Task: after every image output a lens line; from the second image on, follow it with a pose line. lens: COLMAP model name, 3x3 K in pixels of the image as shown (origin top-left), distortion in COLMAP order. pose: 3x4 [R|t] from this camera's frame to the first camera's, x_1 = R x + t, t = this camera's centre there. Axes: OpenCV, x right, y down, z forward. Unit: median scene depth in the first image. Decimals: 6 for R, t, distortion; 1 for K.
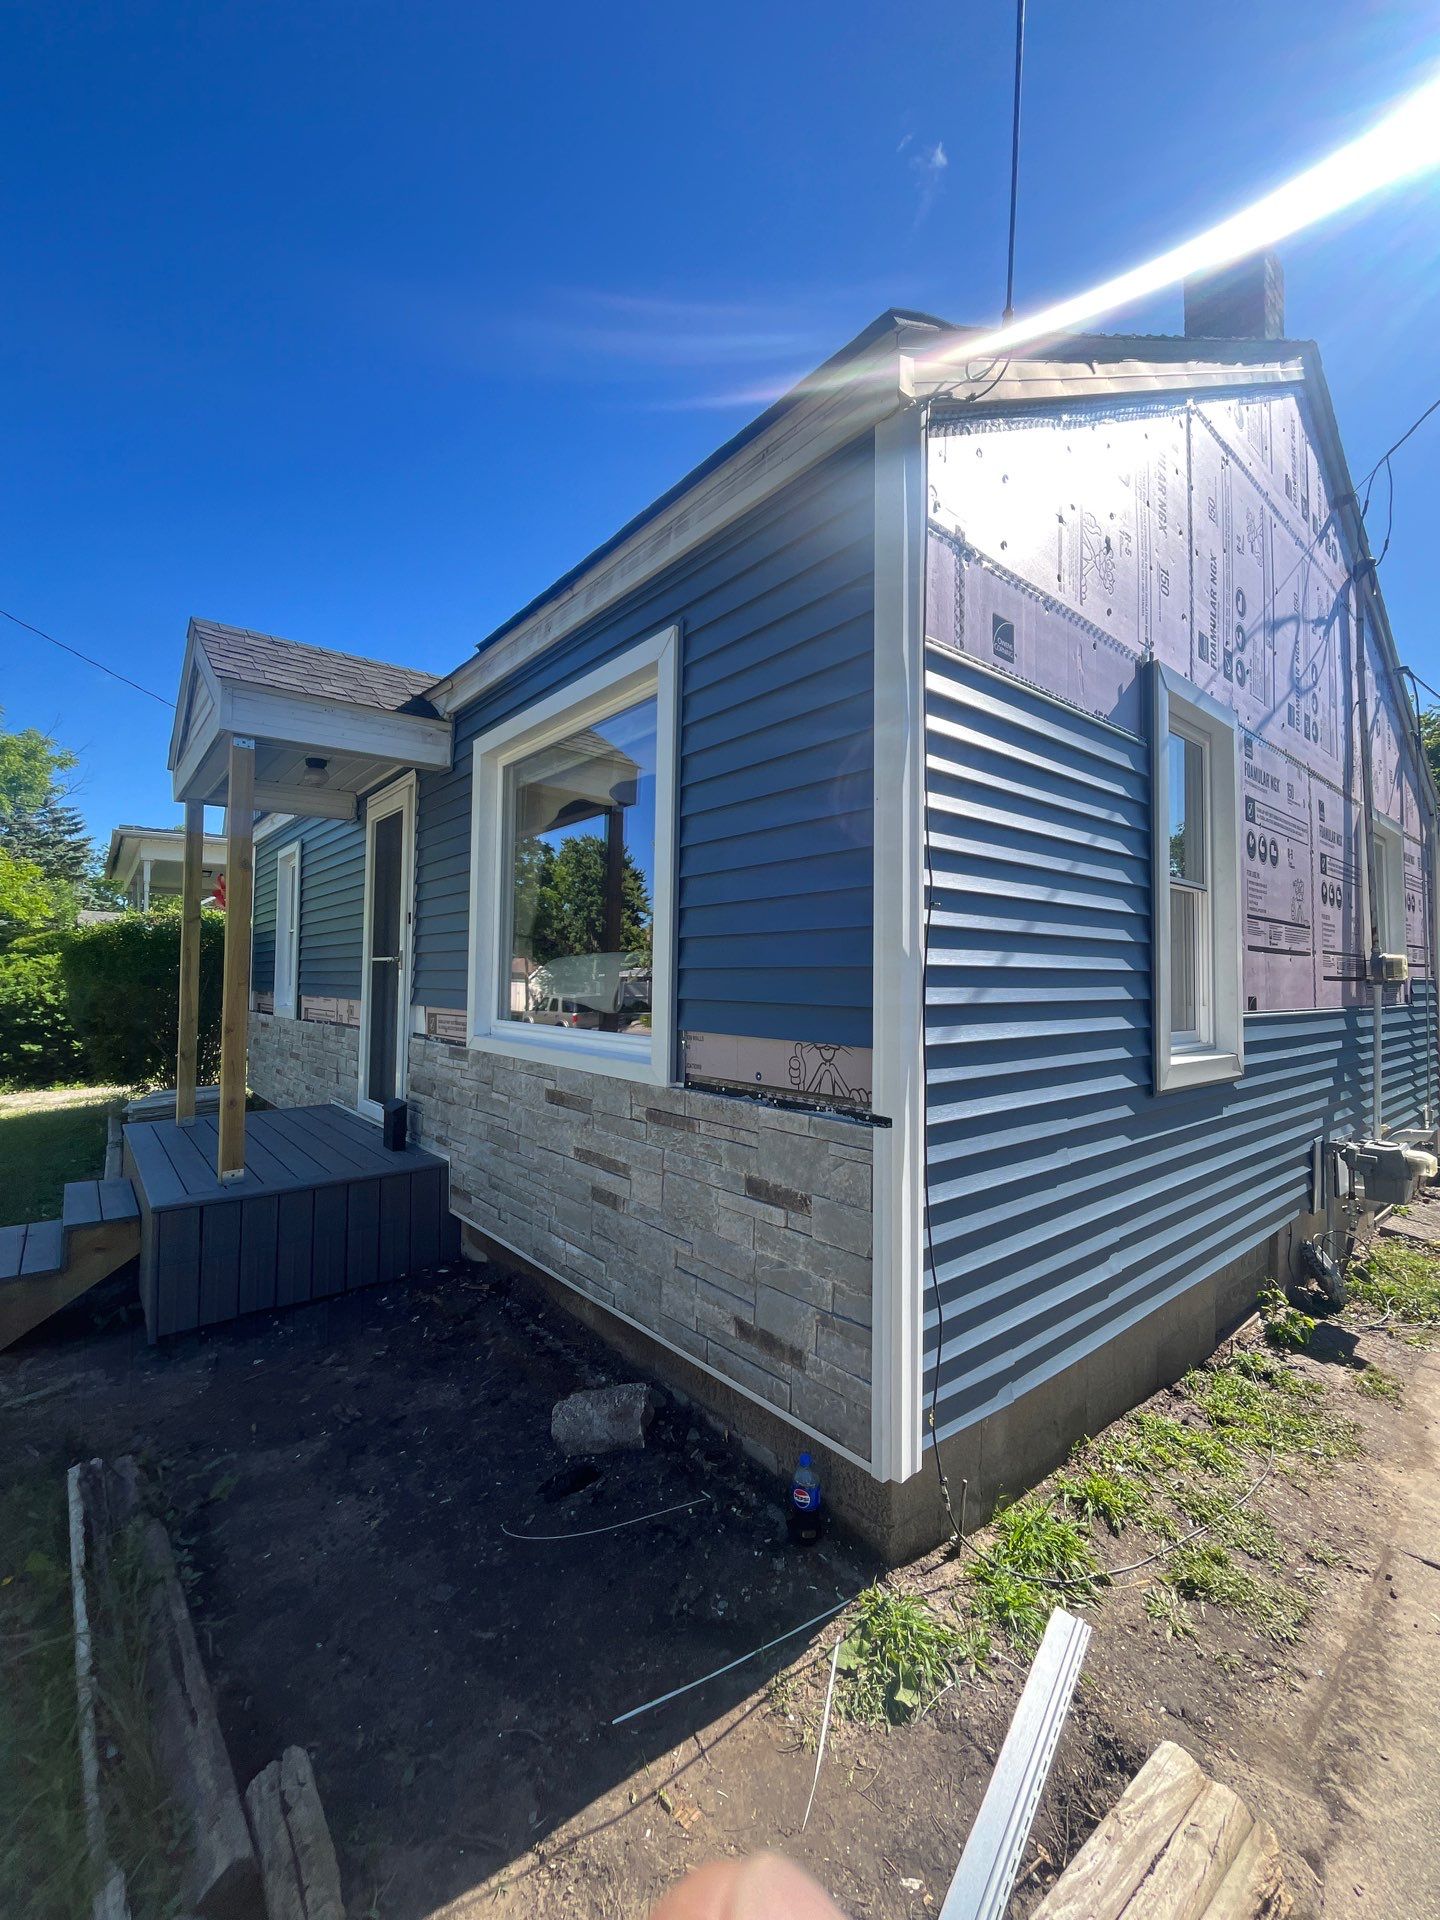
lens RADIAL K [[784.2, 0, 715.7], [0, 784.2, 959.9], [0, 0, 1]] dist [-0.004310, 0.001014]
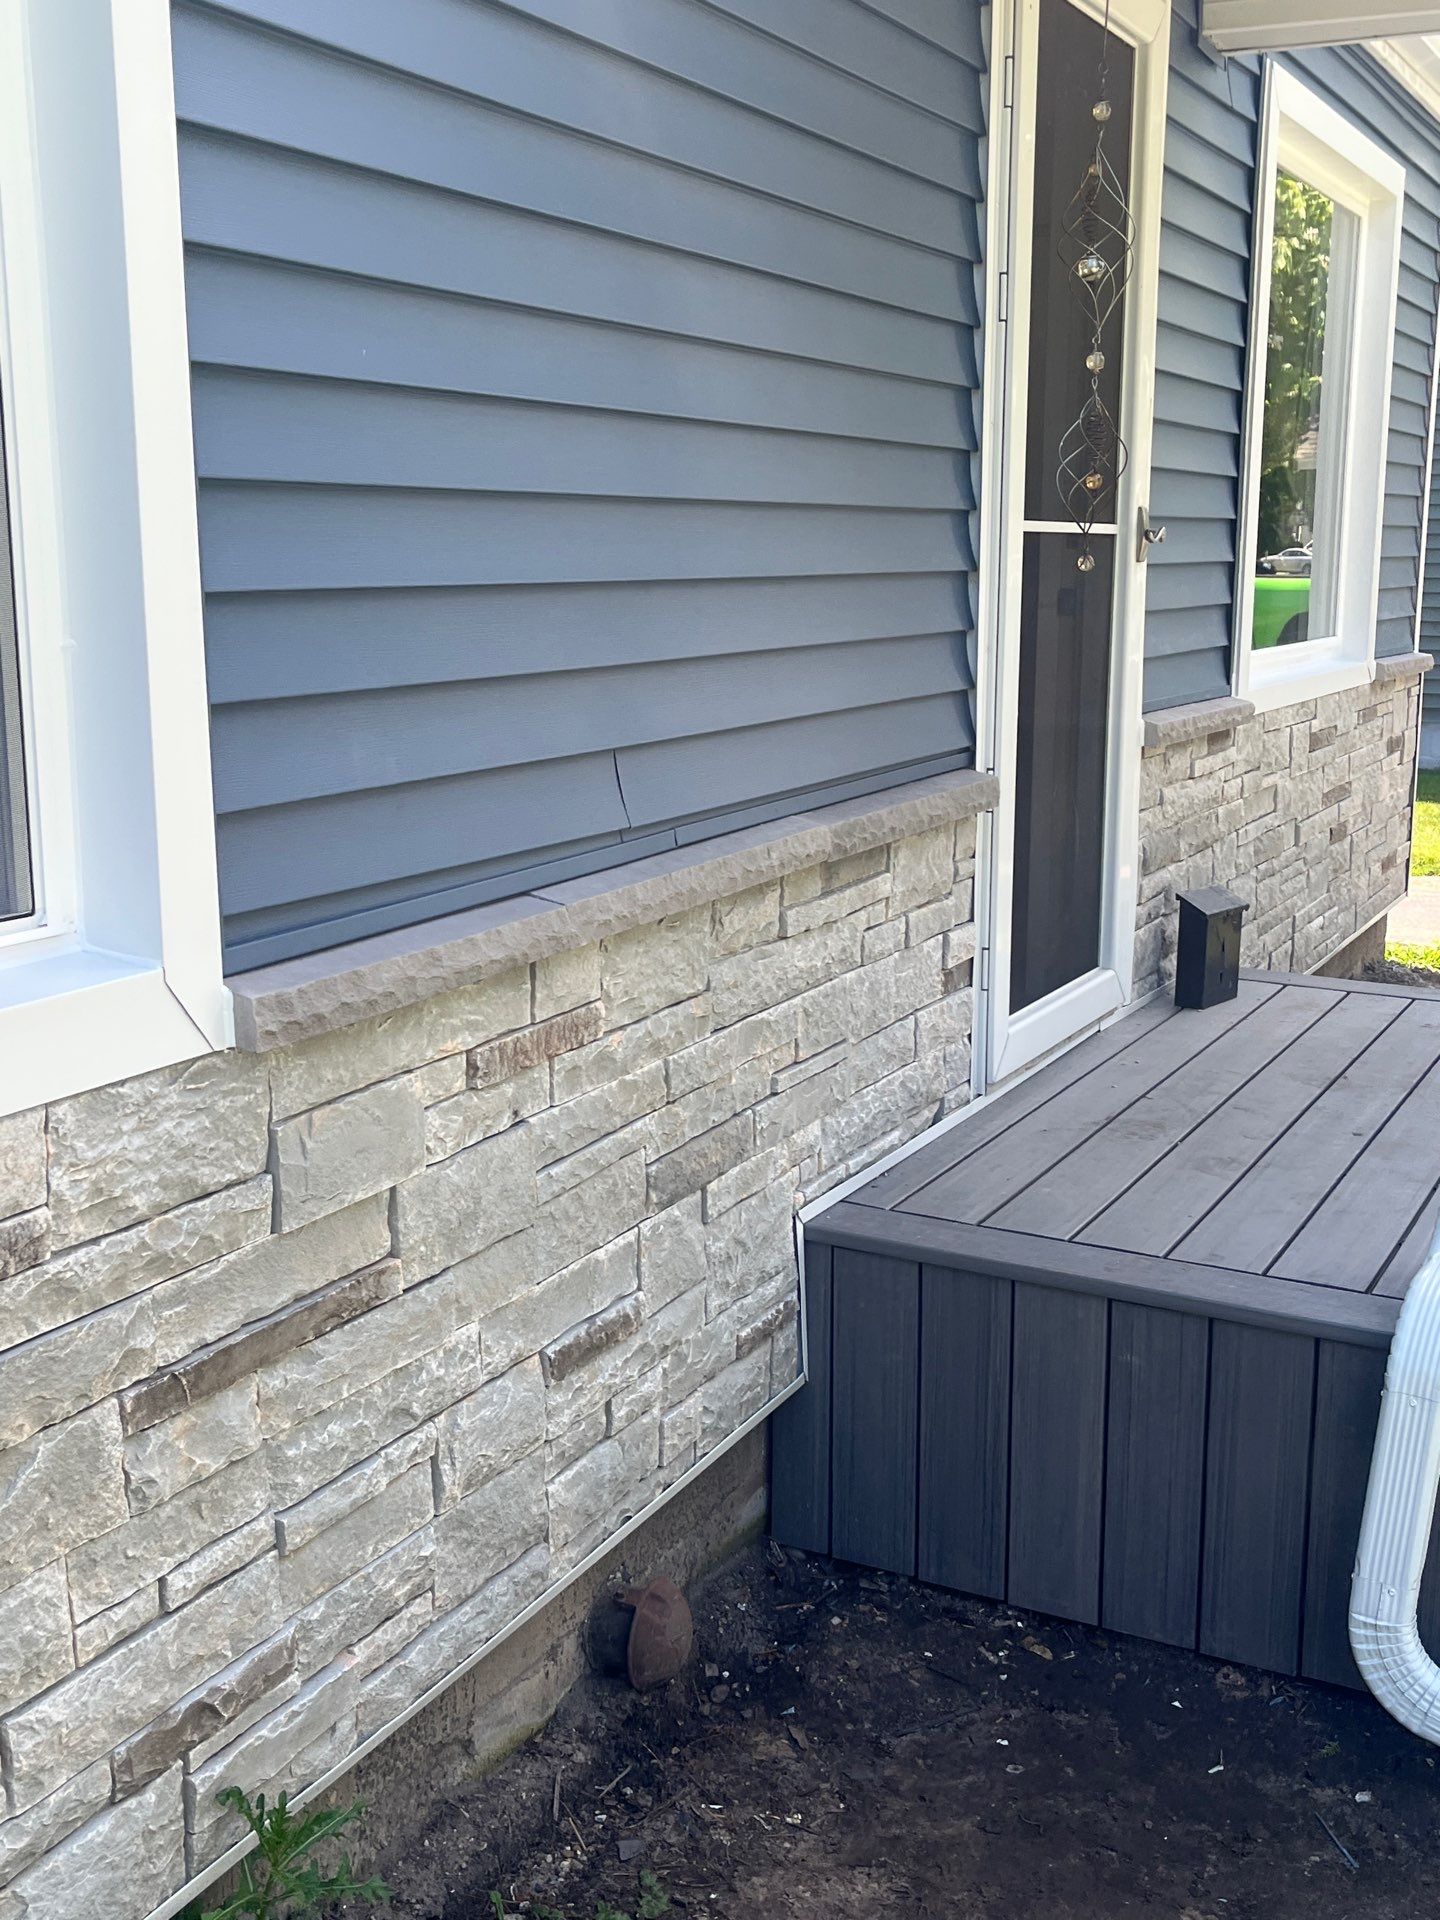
lens RADIAL K [[2072.3, 0, 704.8], [0, 2072.3, 972.0], [0, 0, 1]] dist [0.056301, 0.000000]
pose [[-0.380350, -0.194461, 0.904167, -1.798970], [-0.027428, 0.979586, 0.199143, 0.017271], [-0.924436, 0.050945, -0.377920, 2.297127]]
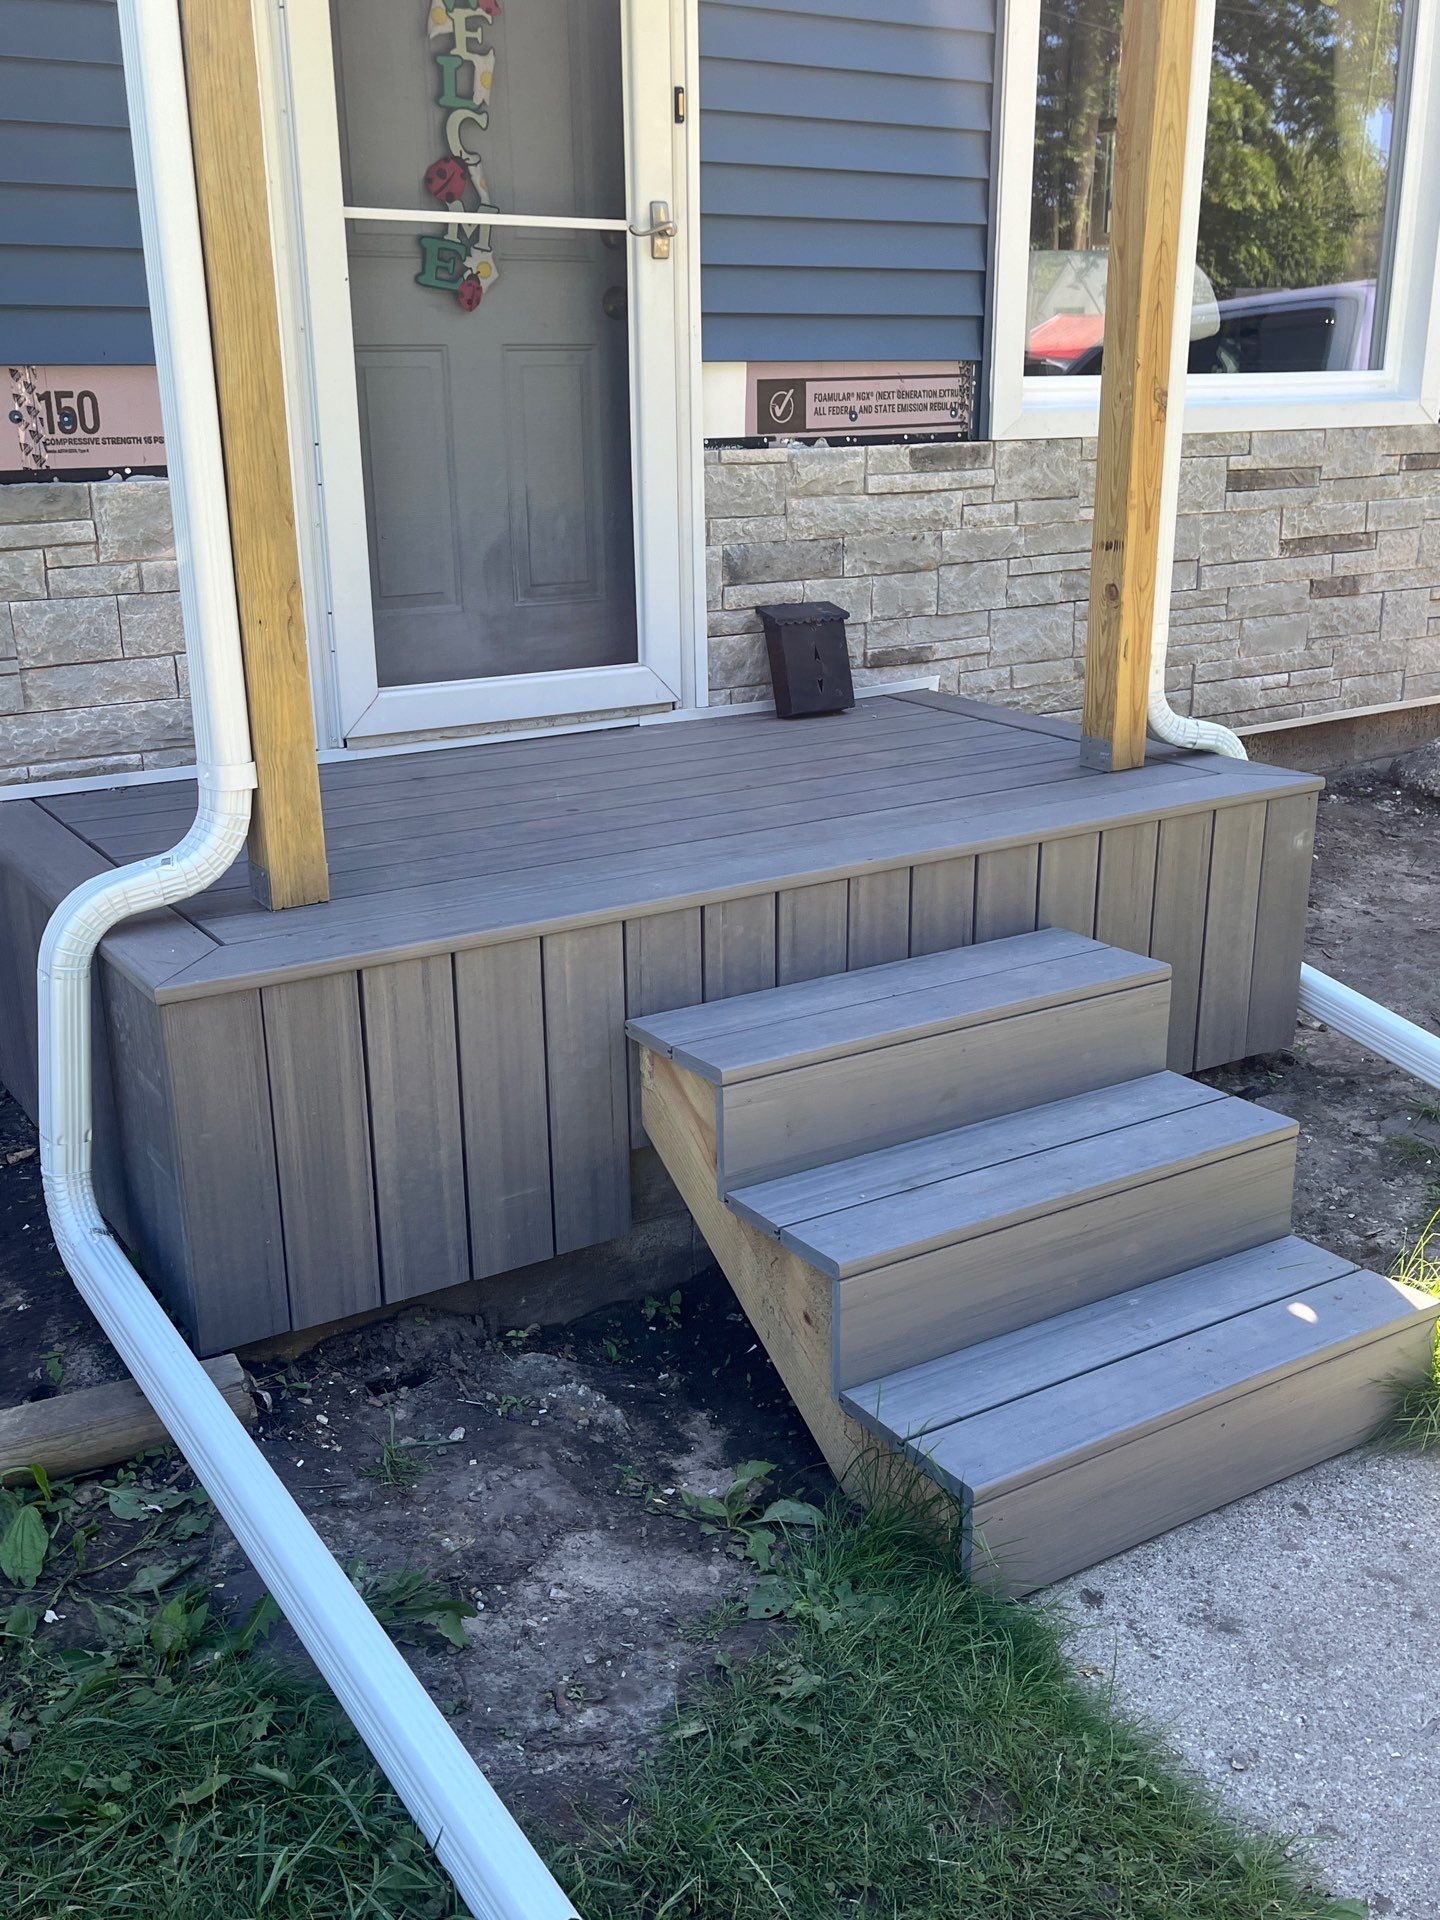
lens RADIAL K [[1822.2, 0, 699.6], [0, 1822.2, 974.7], [0, 0, 1]] dist [0.024772, 0.000000]
pose [[0.121700, -0.323136, 0.938495, -1.924918], [-0.015795, 0.944773, 0.327346, 0.070274], [-0.992441, -0.054662, 0.109875, 1.298790]]
